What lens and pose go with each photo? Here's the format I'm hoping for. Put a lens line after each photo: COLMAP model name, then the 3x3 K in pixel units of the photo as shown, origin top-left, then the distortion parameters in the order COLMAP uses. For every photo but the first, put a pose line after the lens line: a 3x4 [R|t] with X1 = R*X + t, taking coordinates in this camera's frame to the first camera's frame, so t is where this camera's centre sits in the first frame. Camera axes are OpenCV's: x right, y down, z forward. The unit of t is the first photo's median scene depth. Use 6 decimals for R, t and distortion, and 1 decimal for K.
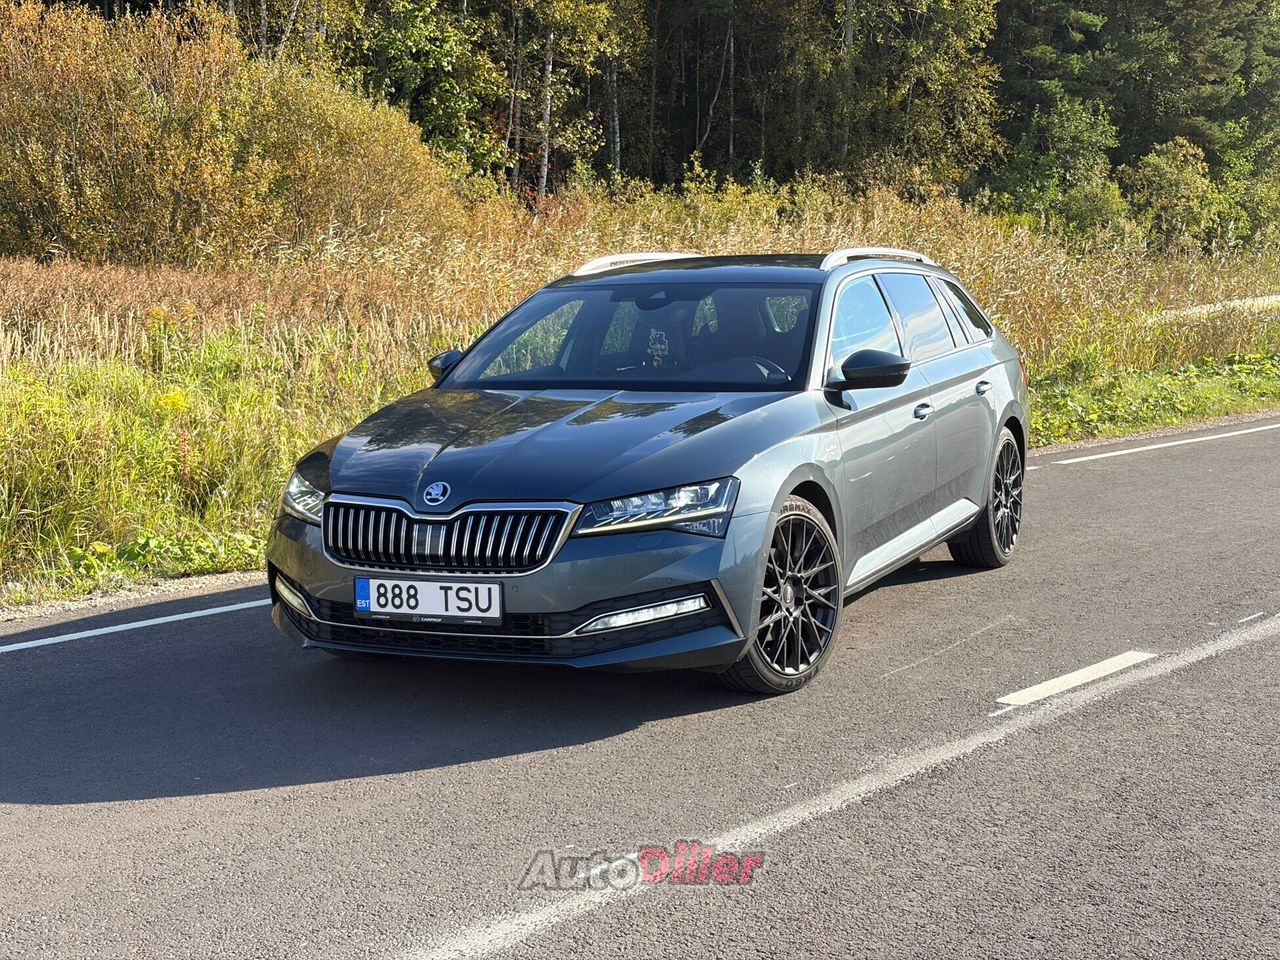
lens RADIAL K [[1956.0, 0, 640.0], [0, 1956.0, 480.0], [0, 0, 1]] dist [0.215225, -0.727278]
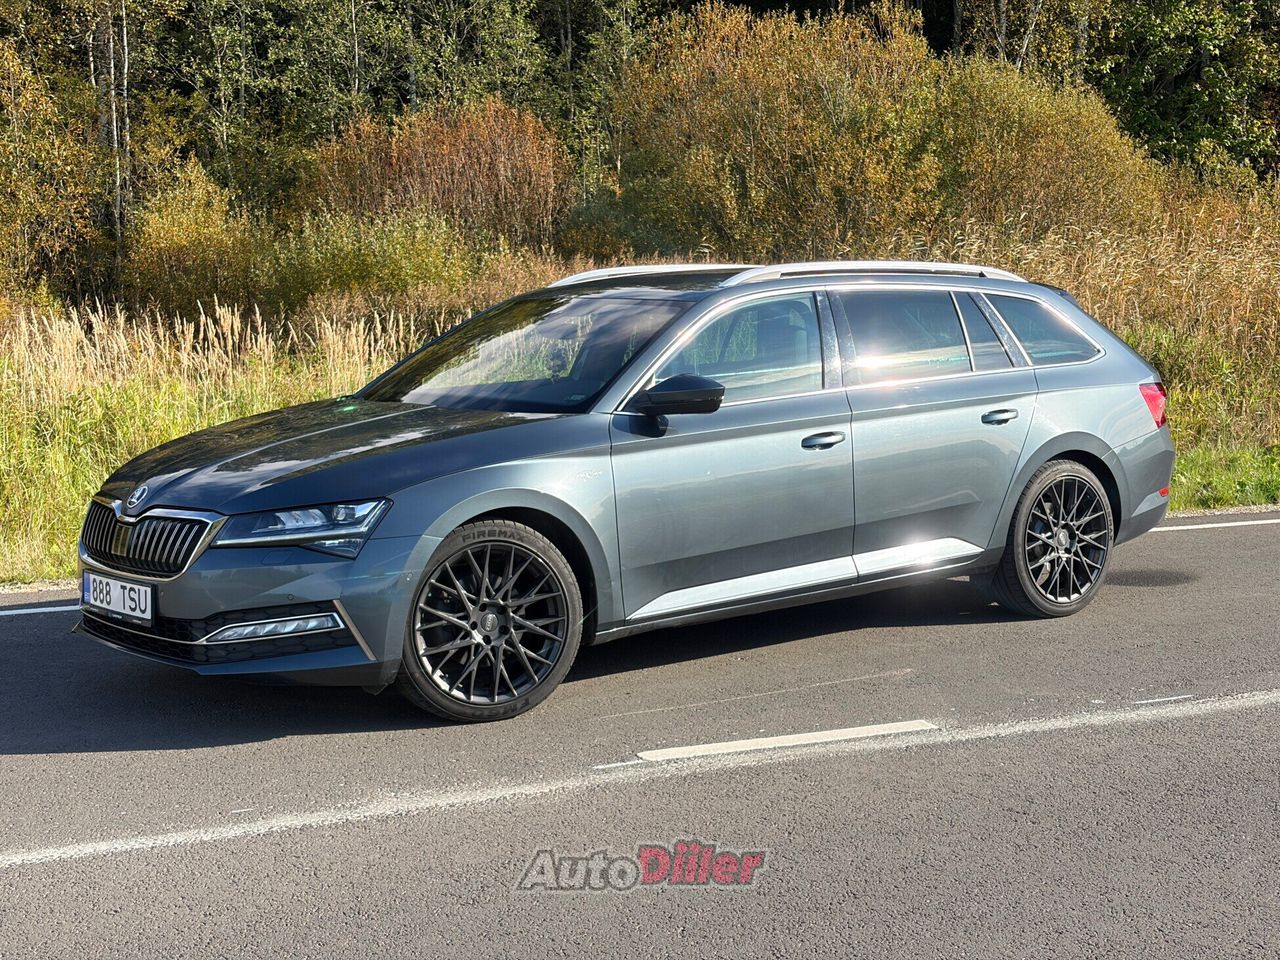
lens RADIAL K [[1956.0, 0, 640.0], [0, 1956.0, 480.0], [0, 0, 1]] dist [0.215225, -0.727278]
pose [[0.895142, 0.055797, -0.442275, 0.138495], [-0.053815, 0.998406, 0.017040, -0.007938], [0.442521, 0.008548, 0.896717, 0.038803]]
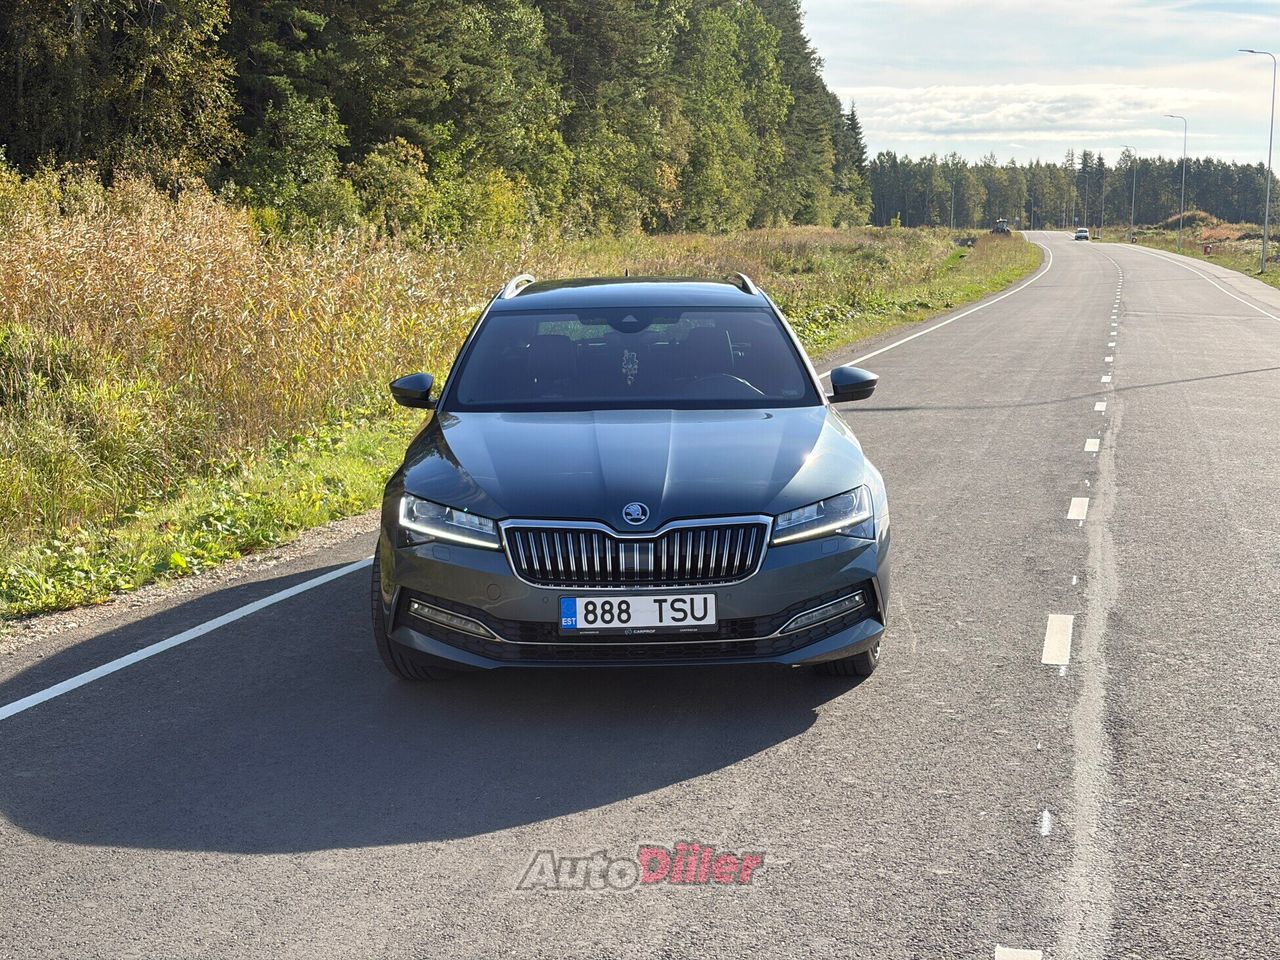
lens RADIAL K [[1956.0, 0, 640.0], [0, 1956.0, 480.0], [0, 0, 1]] dist [0.215225, -0.727278]
pose [[0.904925, -0.045668, 0.423114, -0.126588], [0.043034, 0.998949, 0.015780, -0.006473], [-0.423390, 0.003929, 0.905939, 0.006834]]
